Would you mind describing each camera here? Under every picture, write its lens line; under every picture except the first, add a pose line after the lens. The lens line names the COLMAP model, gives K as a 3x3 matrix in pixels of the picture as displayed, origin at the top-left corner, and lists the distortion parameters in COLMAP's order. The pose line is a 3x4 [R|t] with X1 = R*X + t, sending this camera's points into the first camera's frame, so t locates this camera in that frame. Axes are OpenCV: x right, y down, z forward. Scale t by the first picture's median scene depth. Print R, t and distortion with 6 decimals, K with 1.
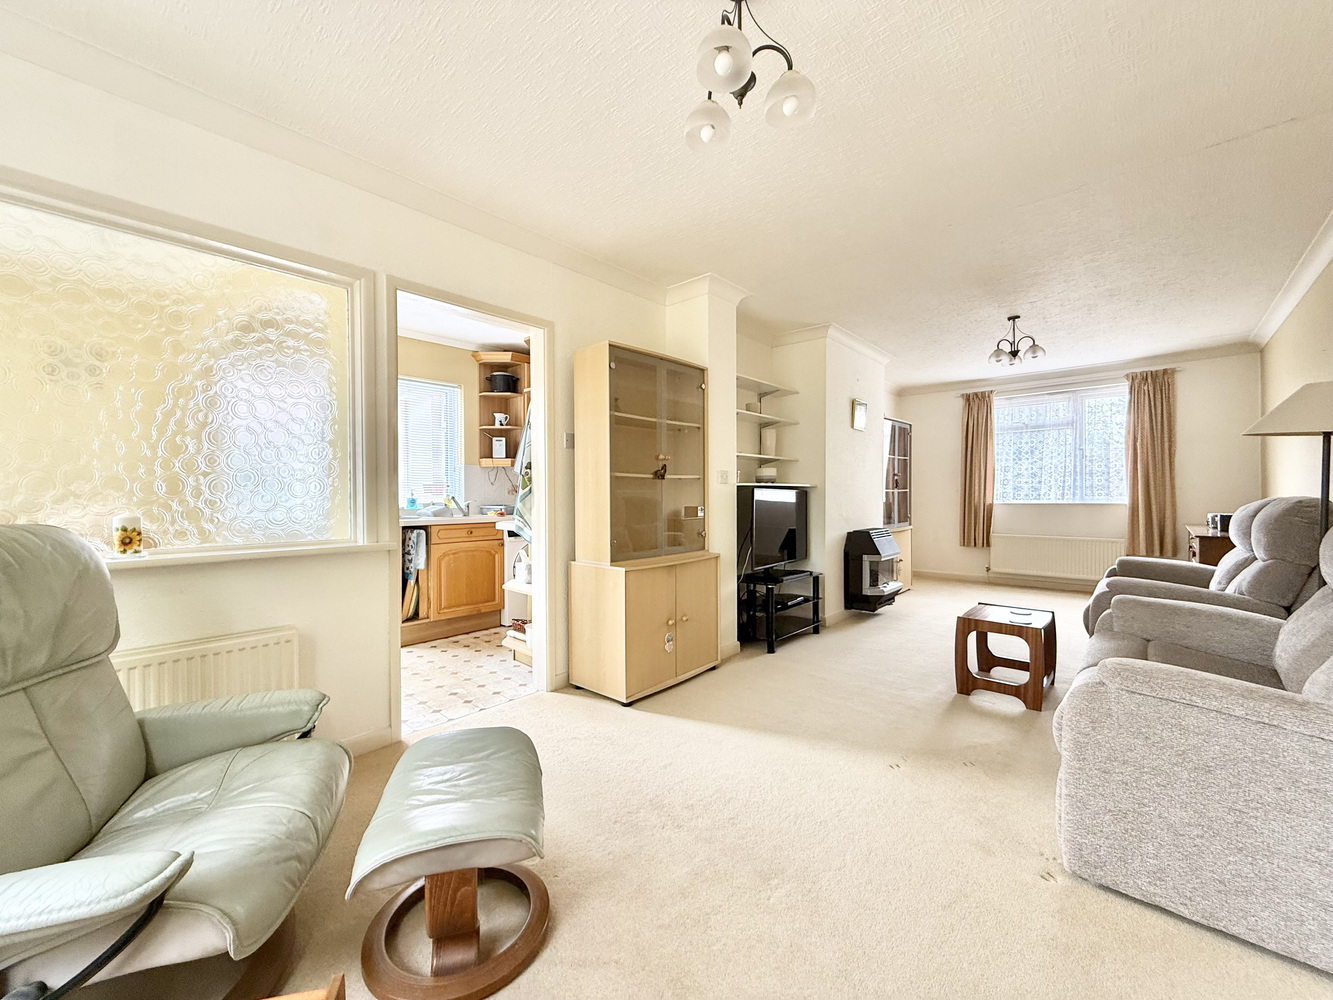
lens RADIAL K [[529.6, 0, 662.7], [0, 529.6, 497.9], [0, 0, 1]] dist [-0.000217, -0.000091]
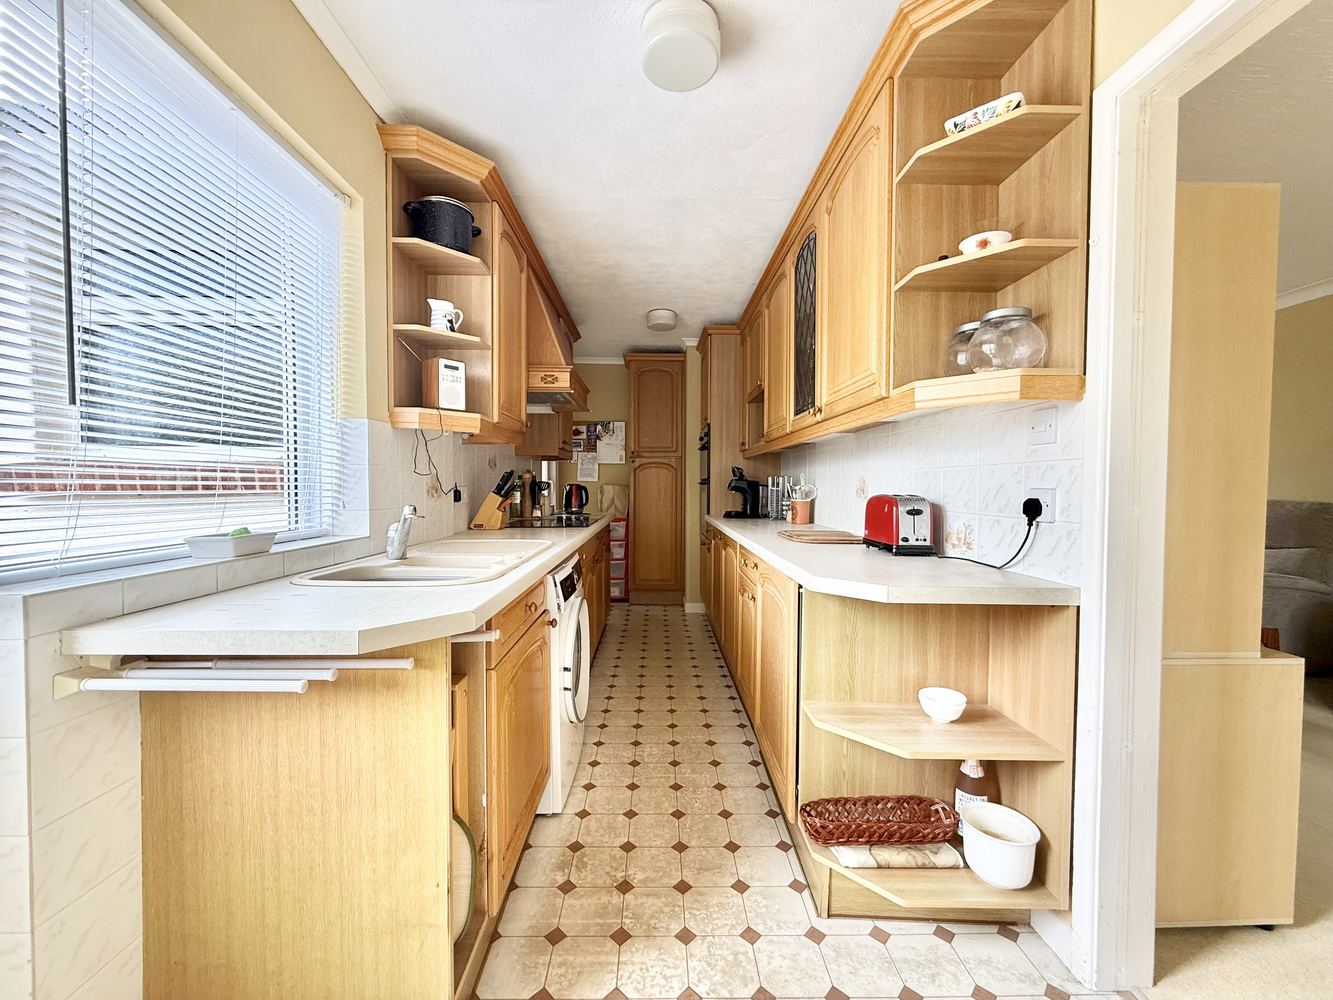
lens RADIAL K [[529.6, 0, 662.7], [0, 529.6, 497.9], [0, 0, 1]] dist [-0.000217, -0.000091]
pose [[0.726709, -0.010143, 0.686871, -0.472900], [-0.005500, 0.999773, 0.020581, -0.015901], [-0.686924, -0.018734, 0.726488, 0.585139]]
